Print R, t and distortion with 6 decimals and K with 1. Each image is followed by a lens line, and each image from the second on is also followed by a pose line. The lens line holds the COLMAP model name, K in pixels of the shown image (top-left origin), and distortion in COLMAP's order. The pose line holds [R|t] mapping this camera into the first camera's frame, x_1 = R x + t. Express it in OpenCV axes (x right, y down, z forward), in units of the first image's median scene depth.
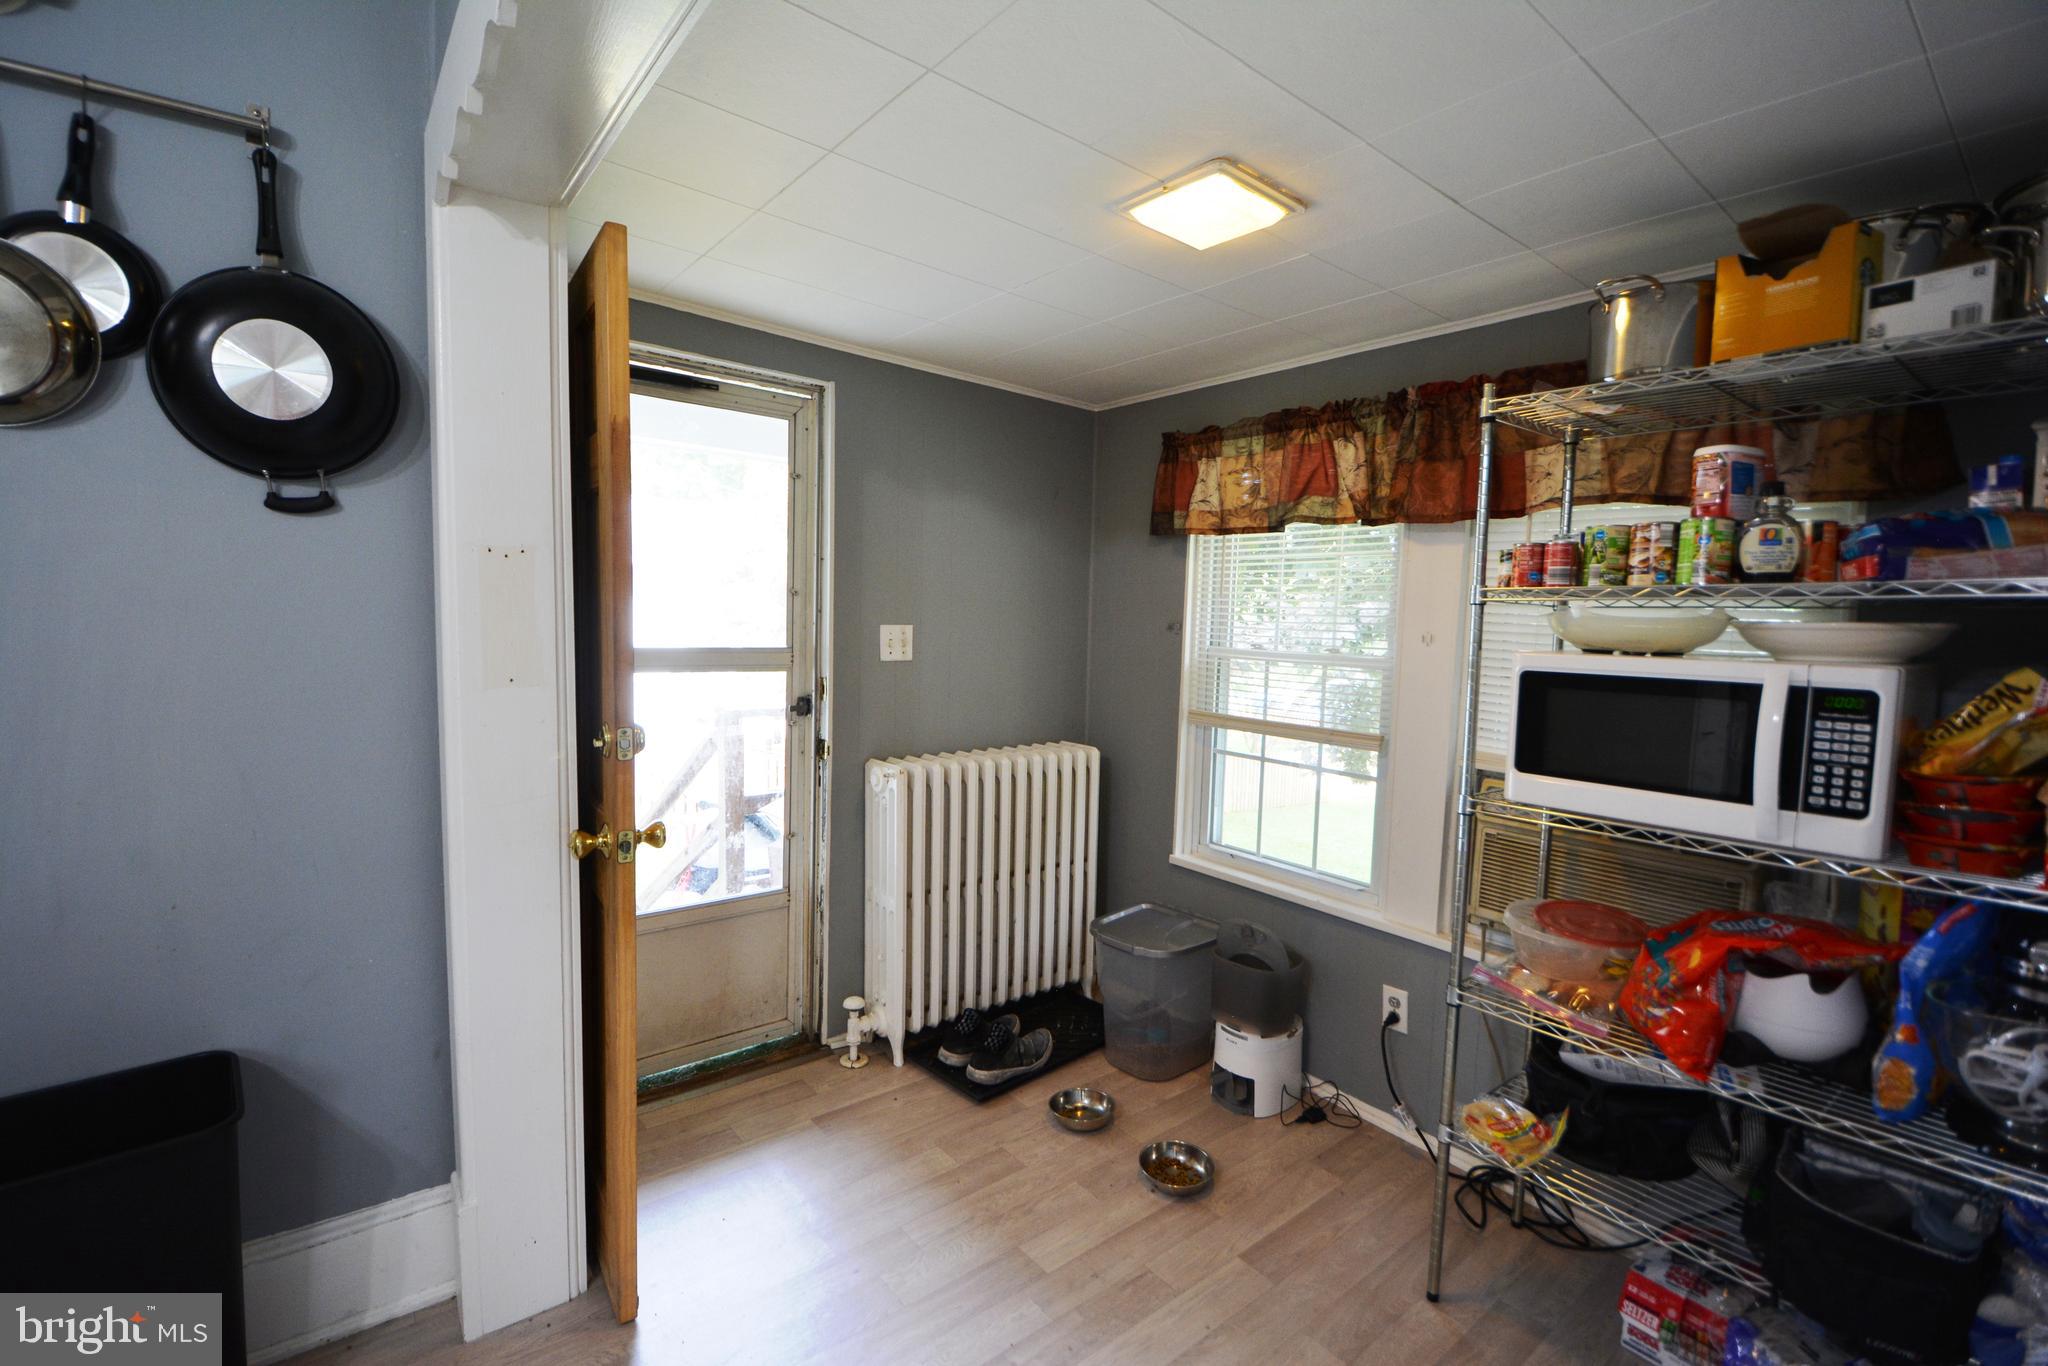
lens RADIAL K [[896.5, 0, 1015.4], [0, 896.5, 683.5], [0, 0, 1]] dist [0.016465, -0.023044]
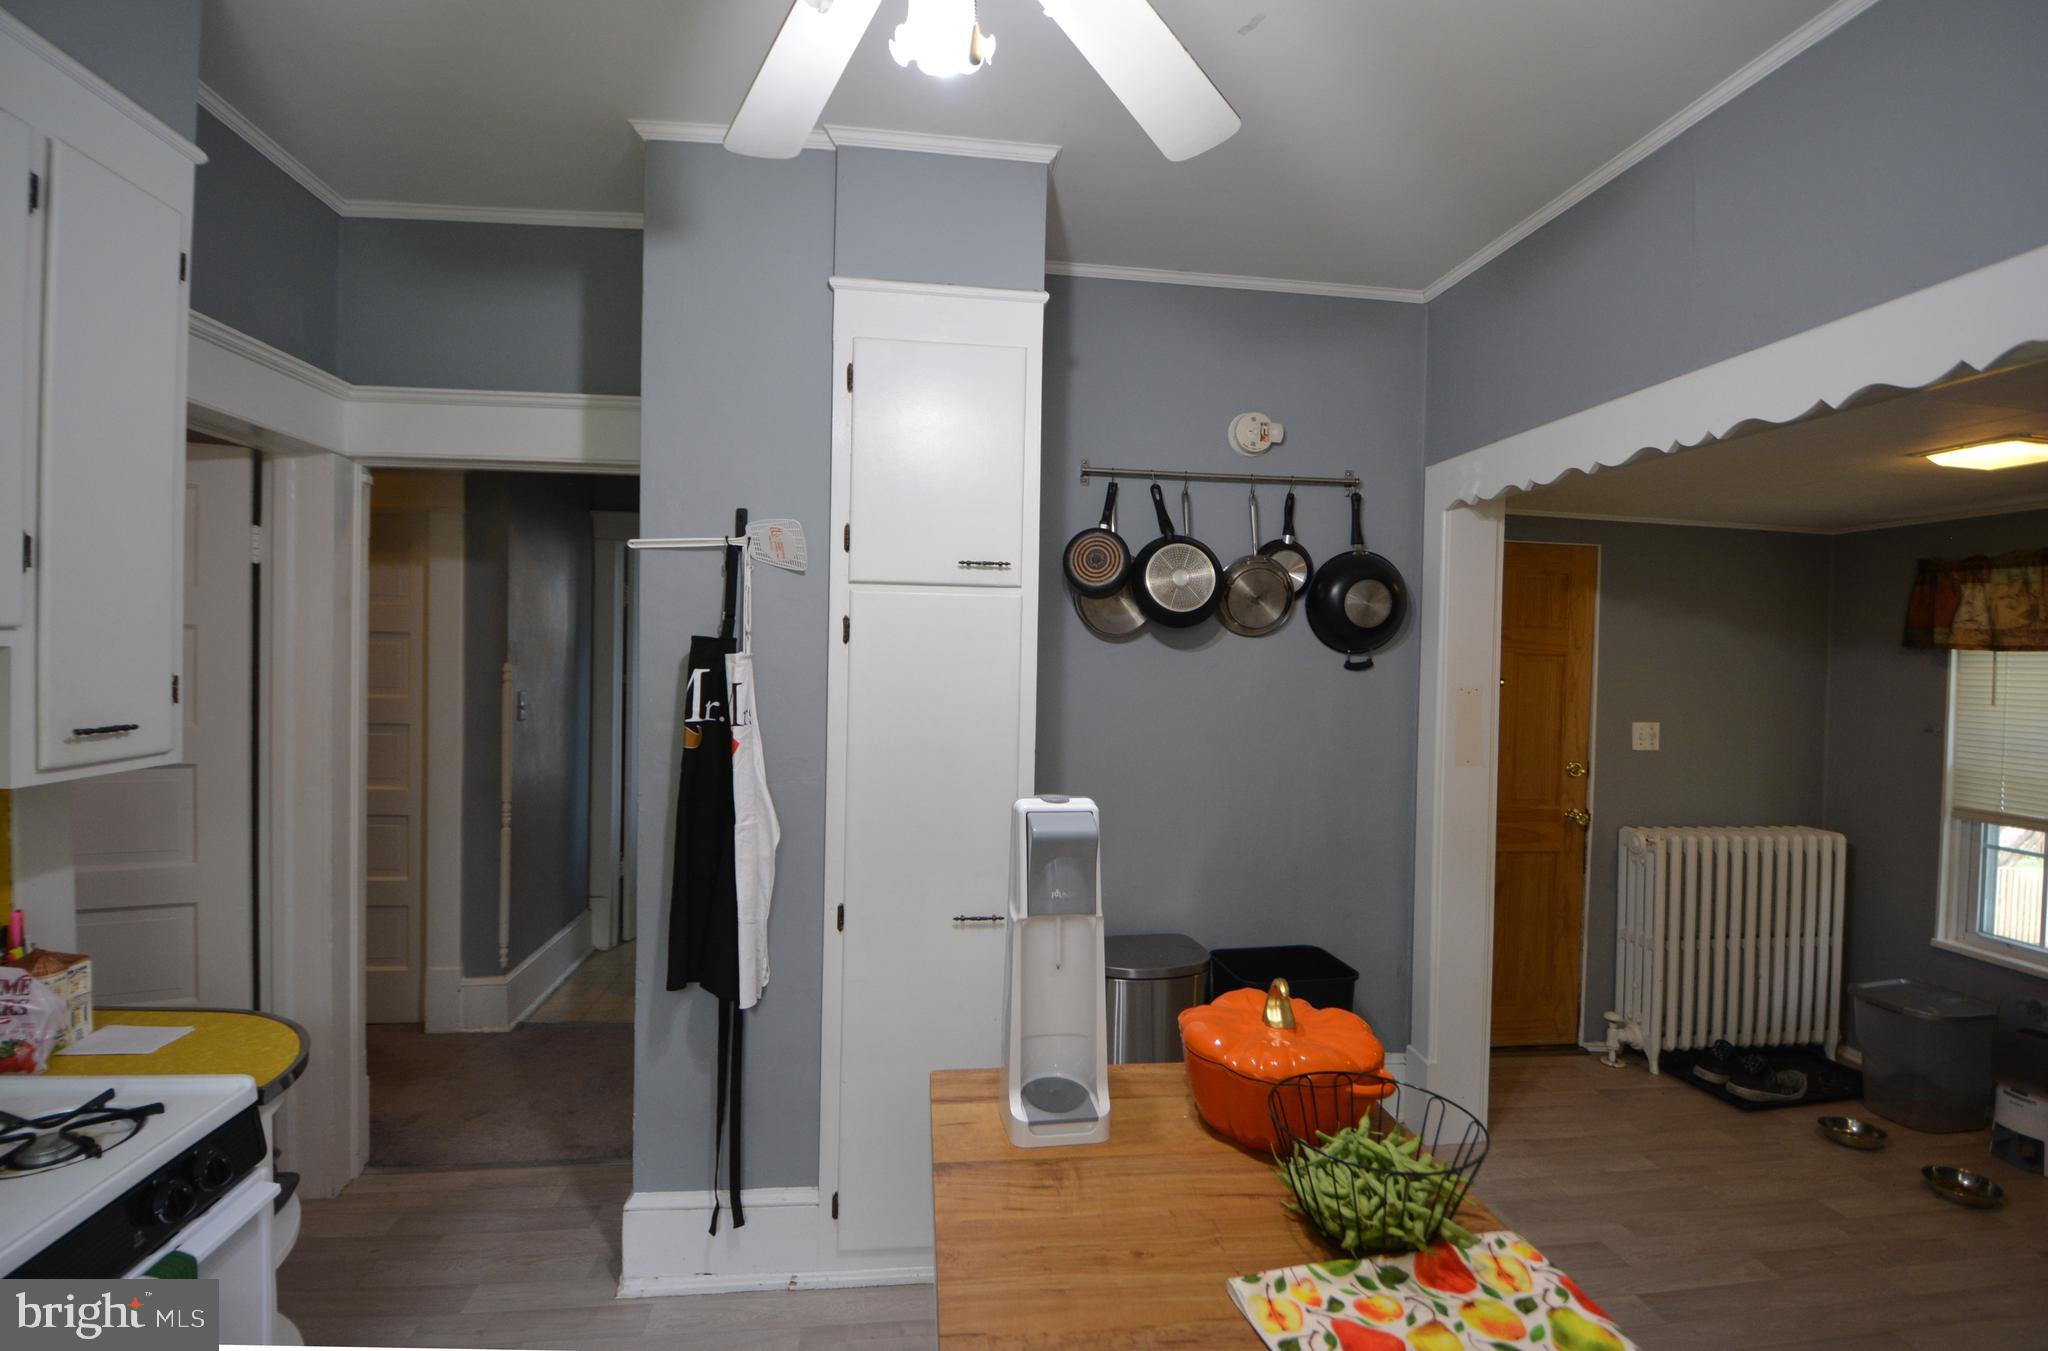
lens RADIAL K [[920.2, 0, 1015.5], [0, 920.2, 668.3], [0, 0, 1]] dist [-0.000340, -0.011899]
pose [[0.849357, -0.001562, -0.527817, -0.238488], [-0.041505, 0.996701, -0.069740, -0.016461], [0.526185, 0.081141, 0.846490, -0.676383]]
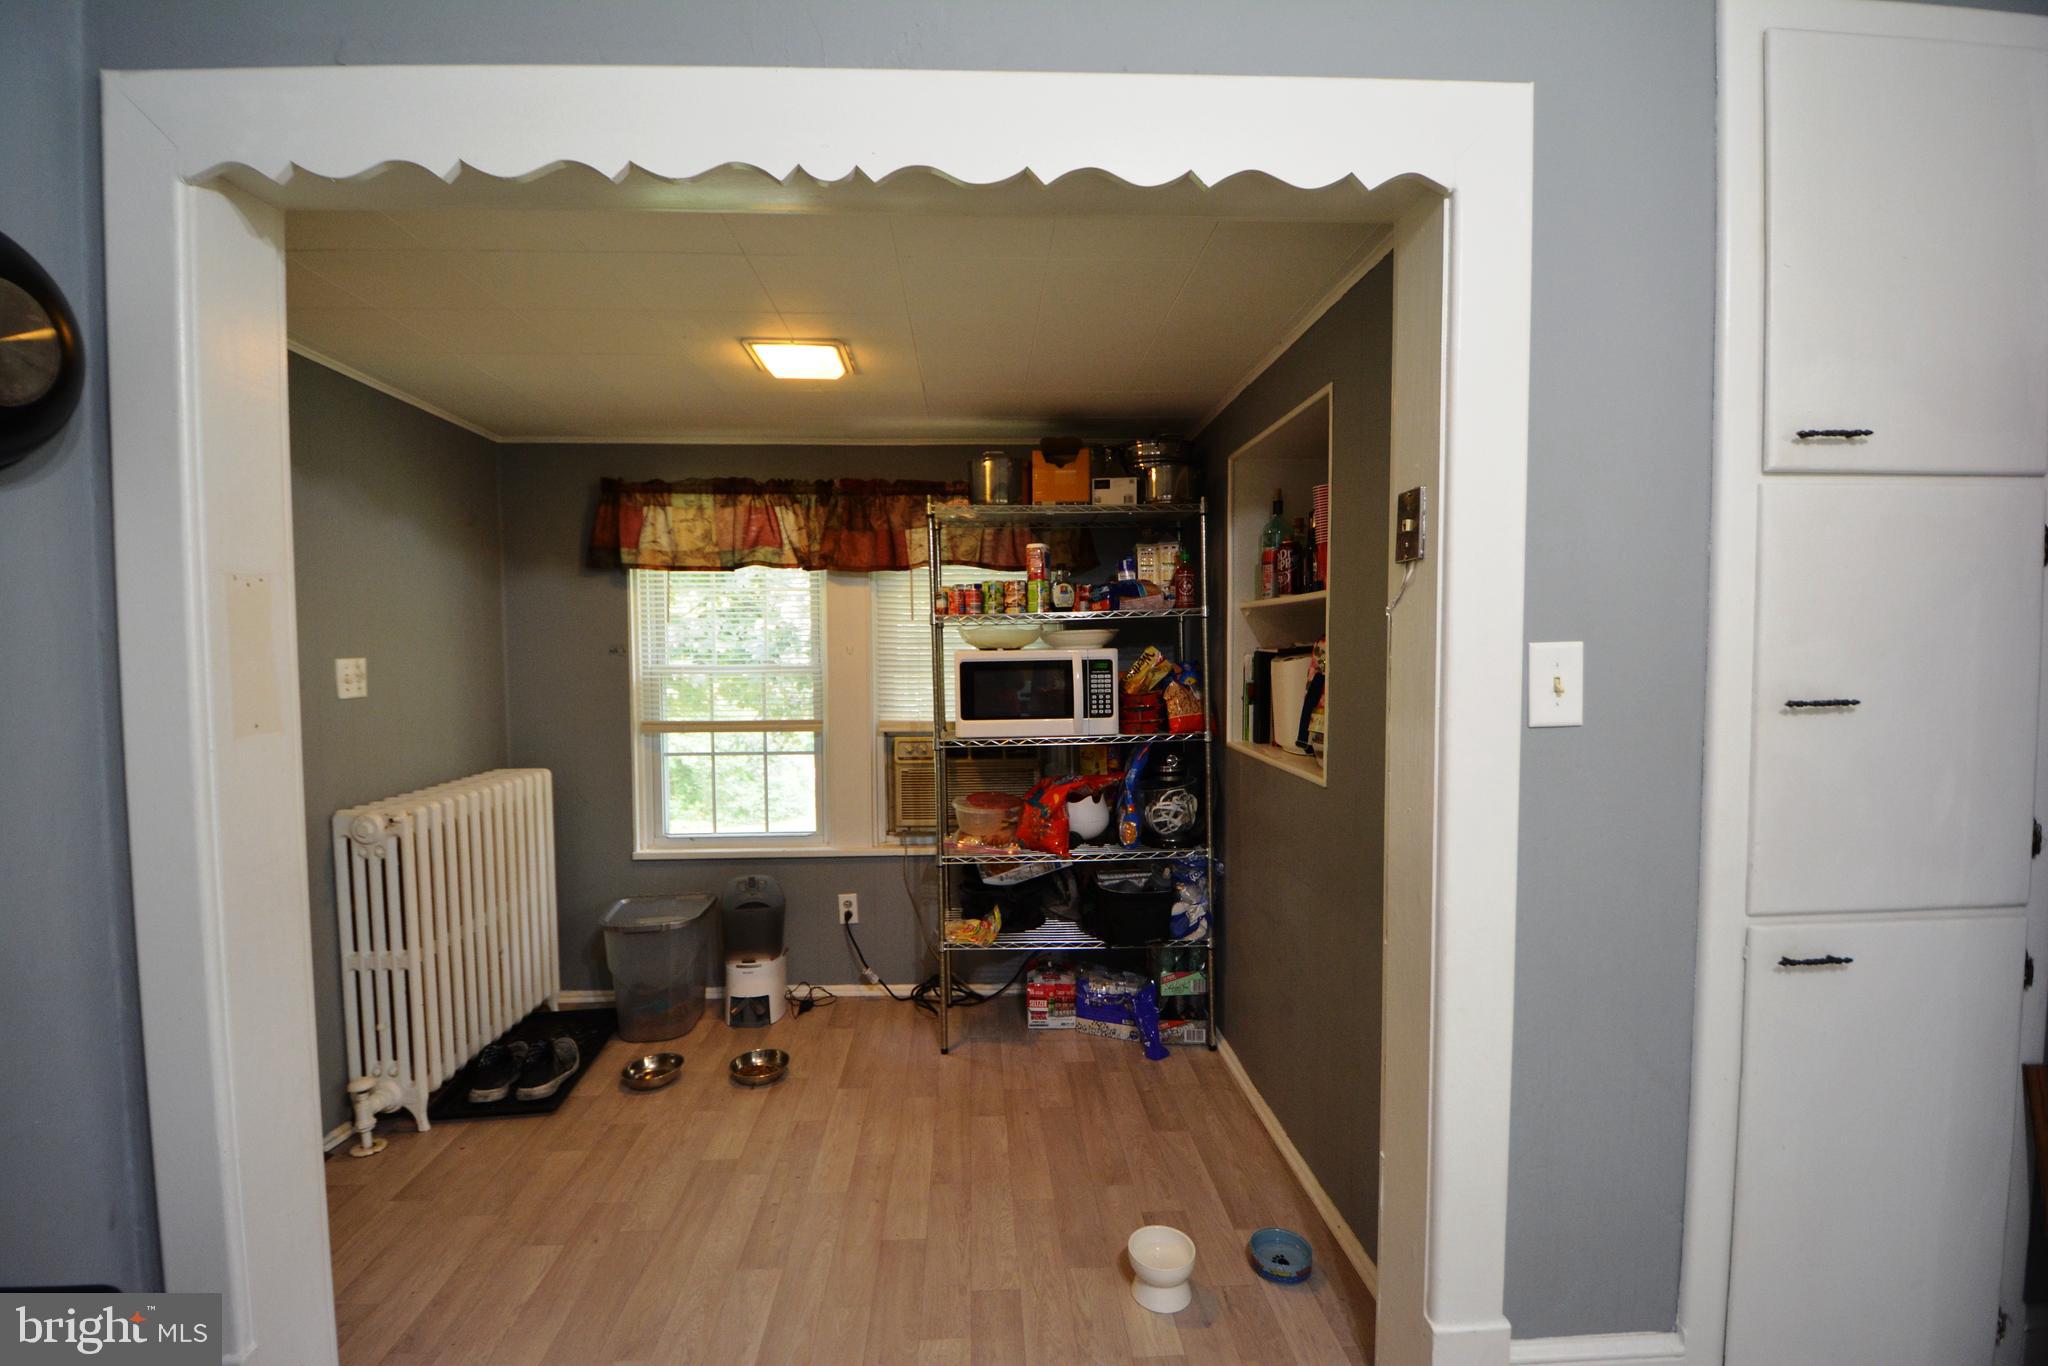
lens RADIAL K [[896.5, 0, 1015.4], [0, 896.5, 683.5], [0, 0, 1]] dist [0.016465, -0.023044]
pose [[0.583317, -0.067726, 0.809416, -0.552340], [0.089325, 0.995822, 0.018949, 0.002317], [-0.807318, 0.061248, 0.586929, -0.073064]]
